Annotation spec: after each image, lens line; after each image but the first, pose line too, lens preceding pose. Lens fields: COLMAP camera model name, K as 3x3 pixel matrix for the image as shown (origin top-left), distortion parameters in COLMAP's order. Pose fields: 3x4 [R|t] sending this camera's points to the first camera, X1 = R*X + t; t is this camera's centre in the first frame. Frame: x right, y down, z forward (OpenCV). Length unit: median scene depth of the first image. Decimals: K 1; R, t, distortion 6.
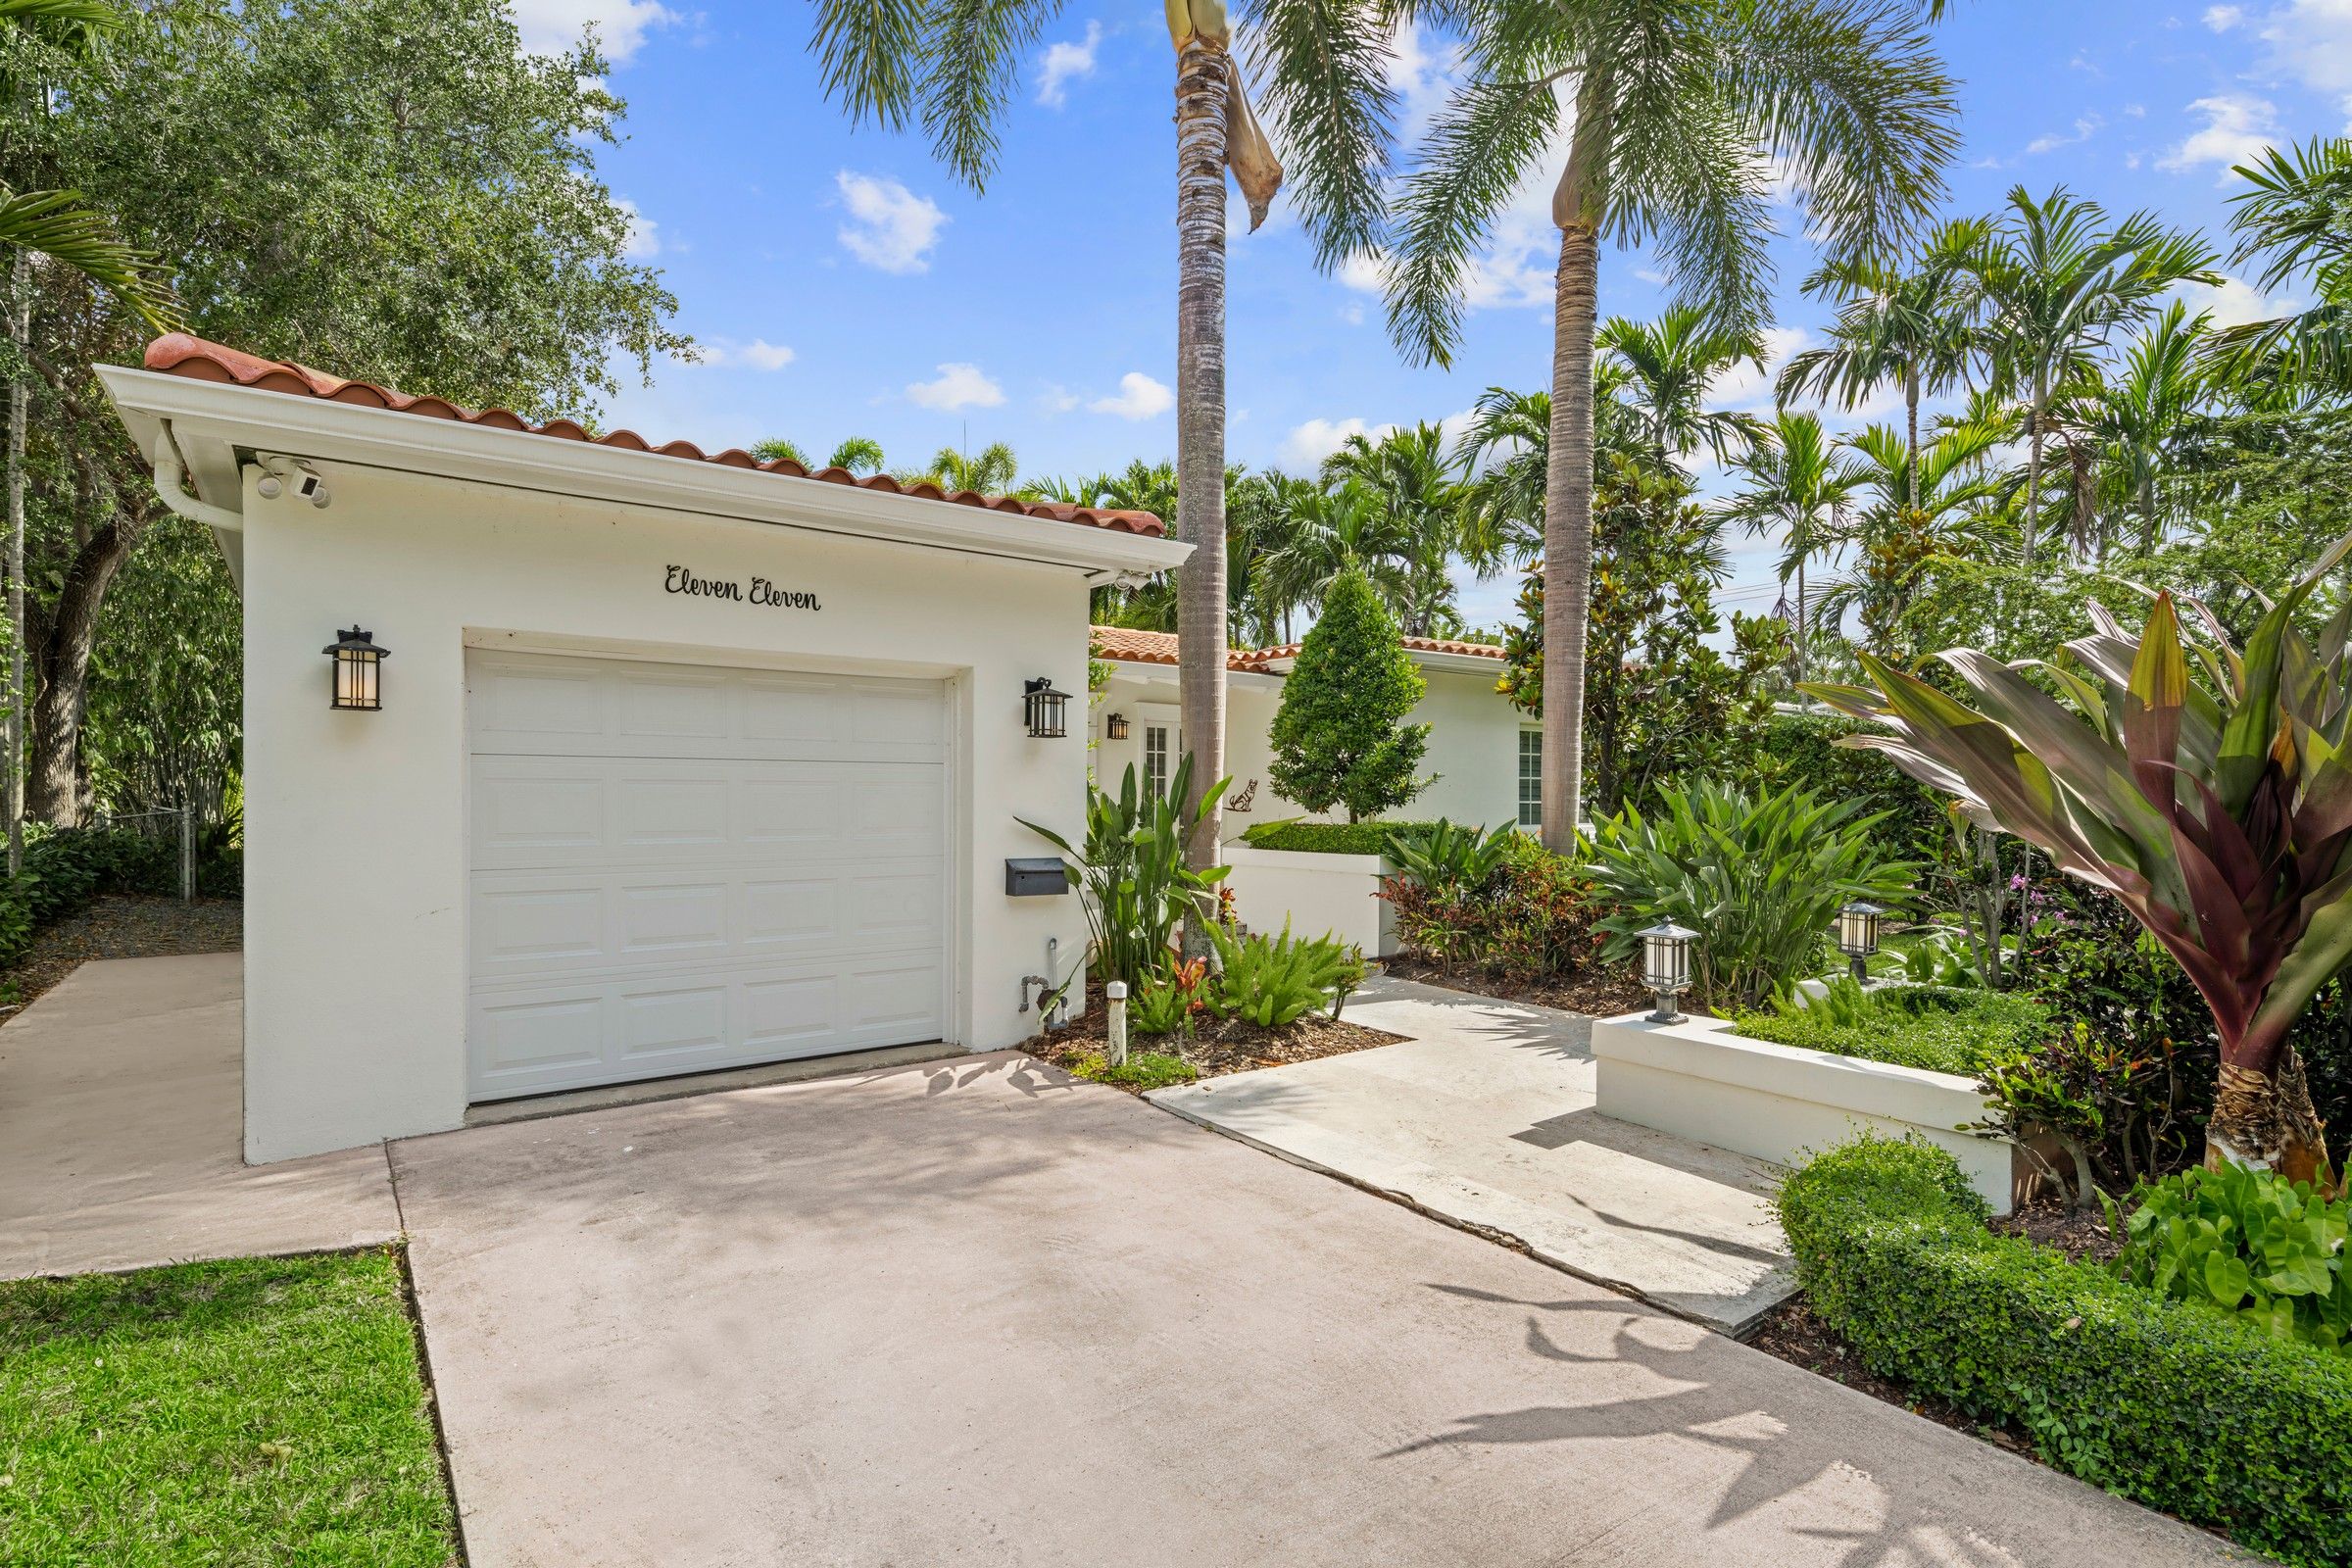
lens RADIAL K [[1135.3, 0, 1163.1], [0, 1135.3, 788.9], [0, 0, 1]] dist [-0.001474, -0.000905]
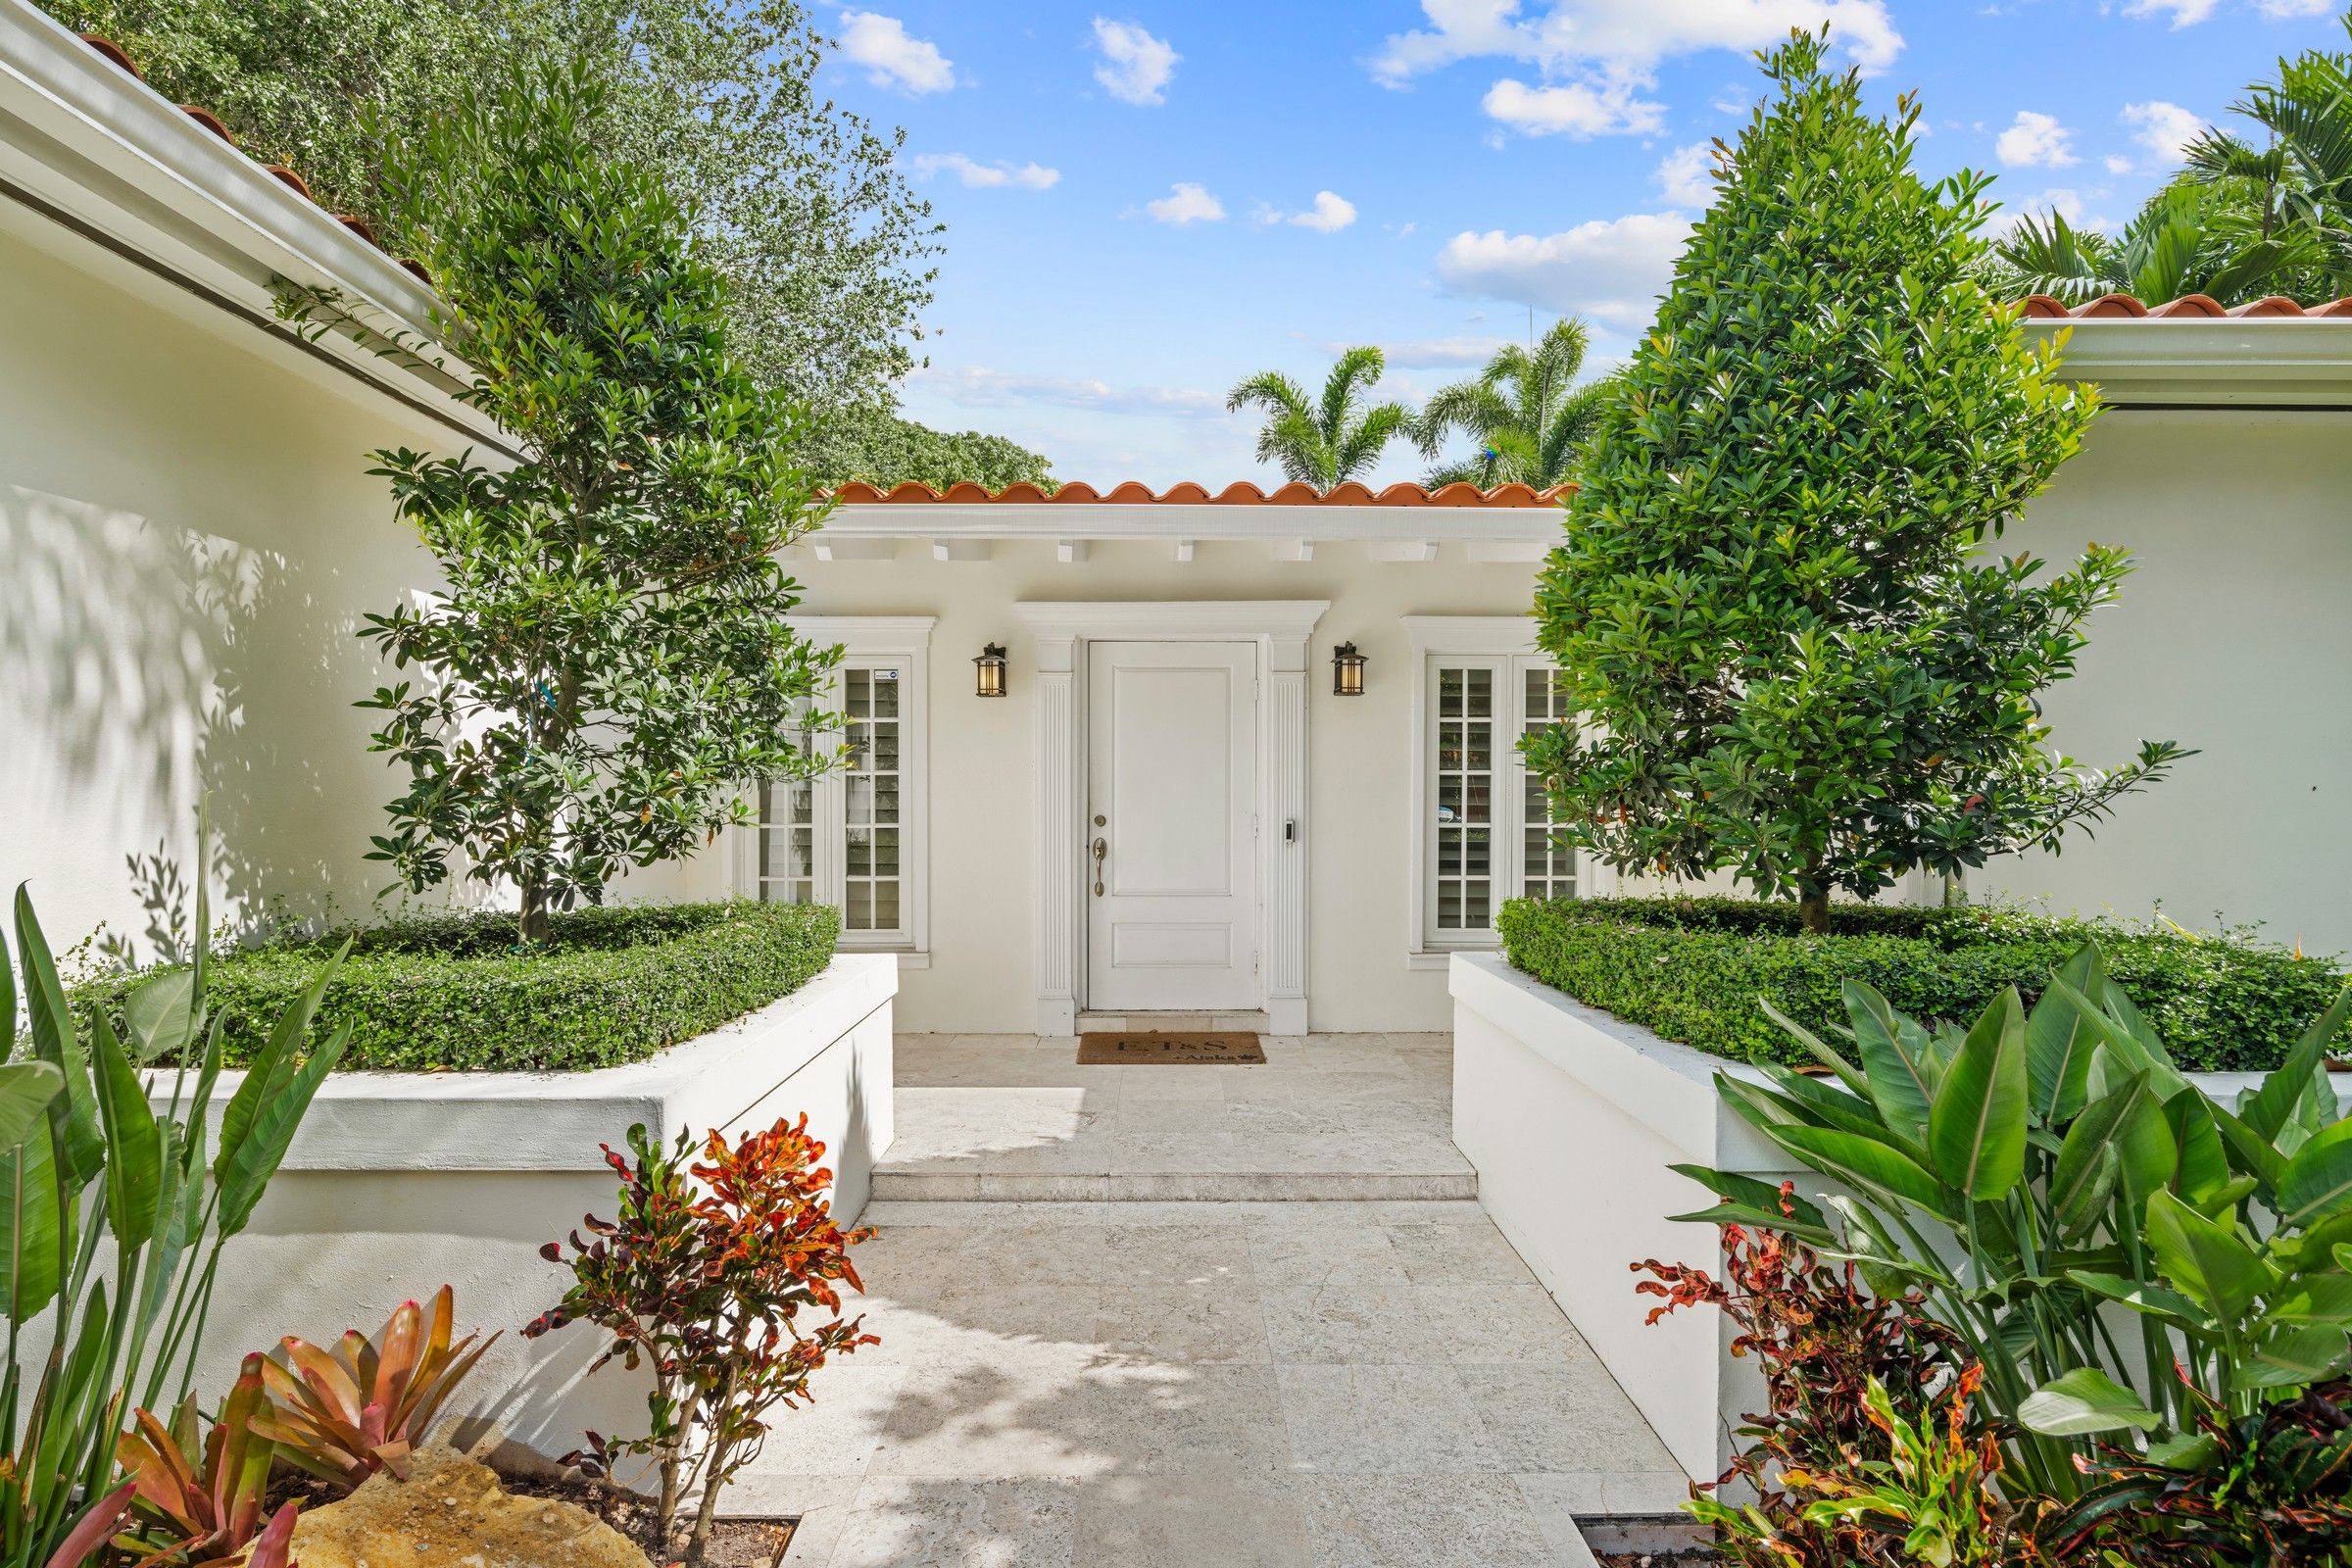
lens RADIAL K [[1135.3, 0, 1163.1], [0, 1135.3, 788.9], [0, 0, 1]] dist [-0.001474, -0.000905]
pose [[0.801250, -0.002971, -0.598323, 0.282741], [0.003708, 0.999993, 0.000000, -0.007197], [0.598319, -0.002219, 0.801255, 0.879285]]
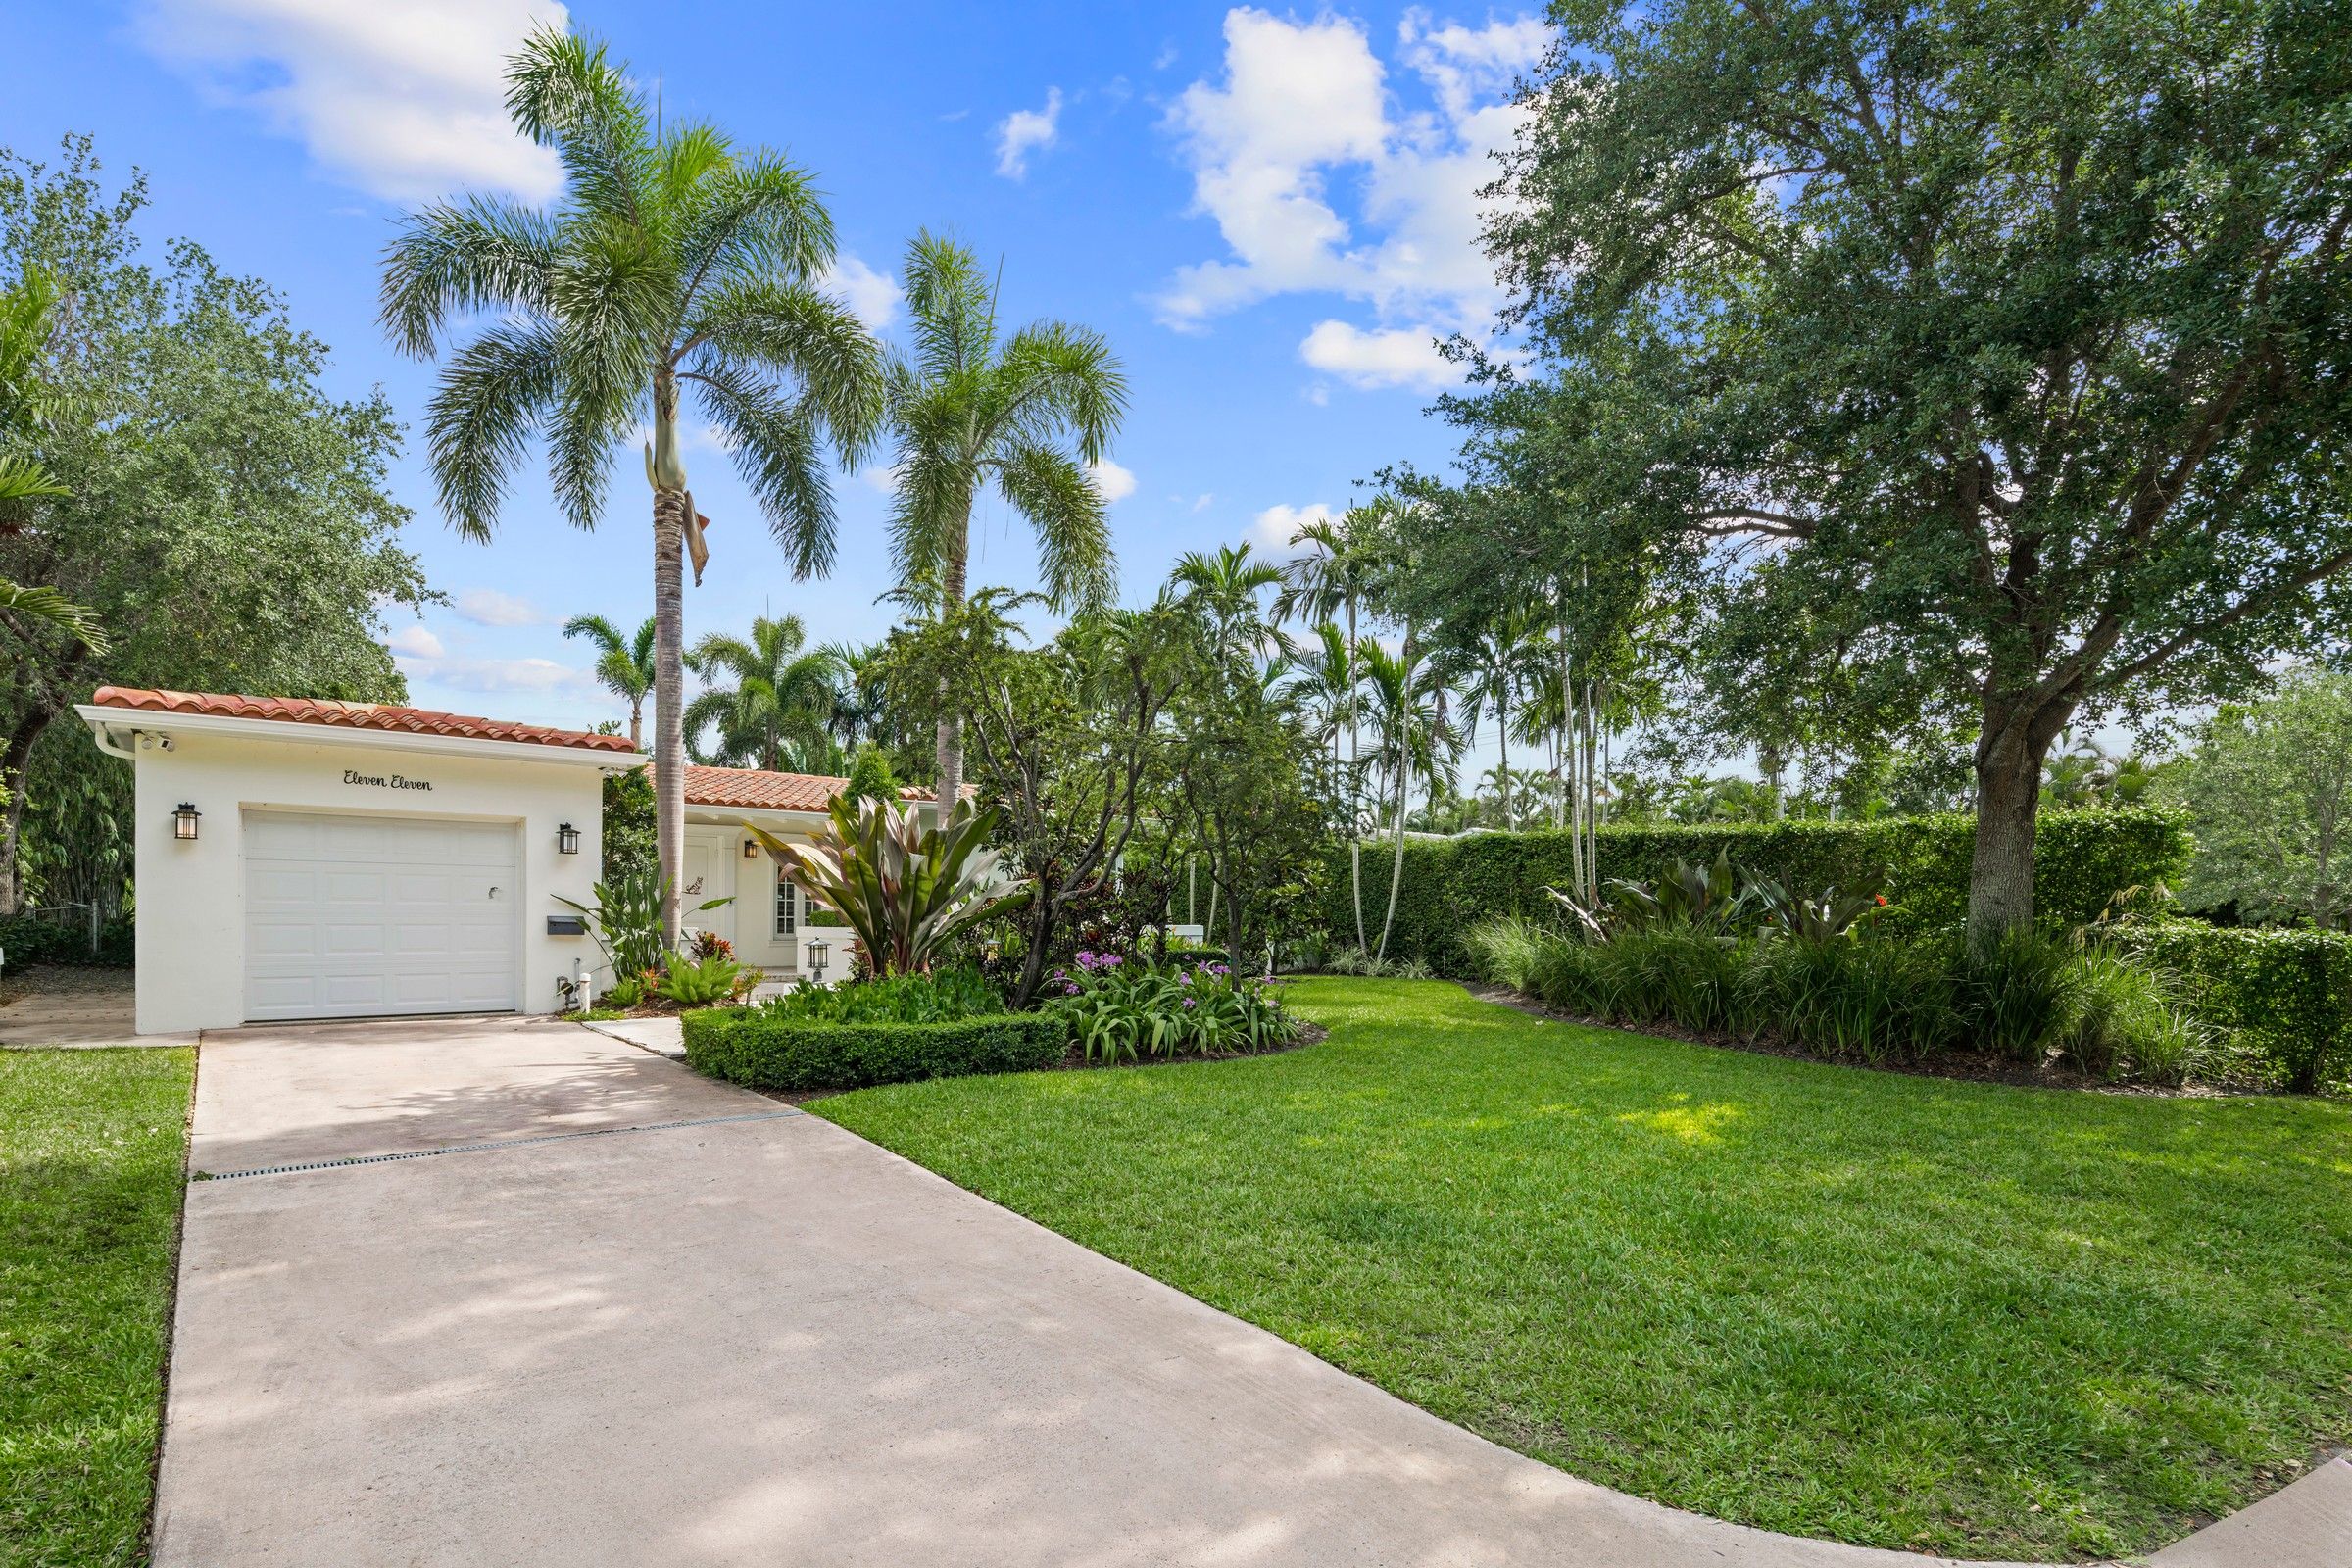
lens RADIAL K [[1152.2, 0, 1182.7], [0, 1152.2, 912.0], [0, 0, 1]] dist [-0.001064, -0.000347]
pose [[0.998409, 0.003354, 0.056295, 0.681401], [-0.003221, 0.999992, -0.002448, 0.045606], [-0.056302, 0.002263, 0.998411, -0.837588]]
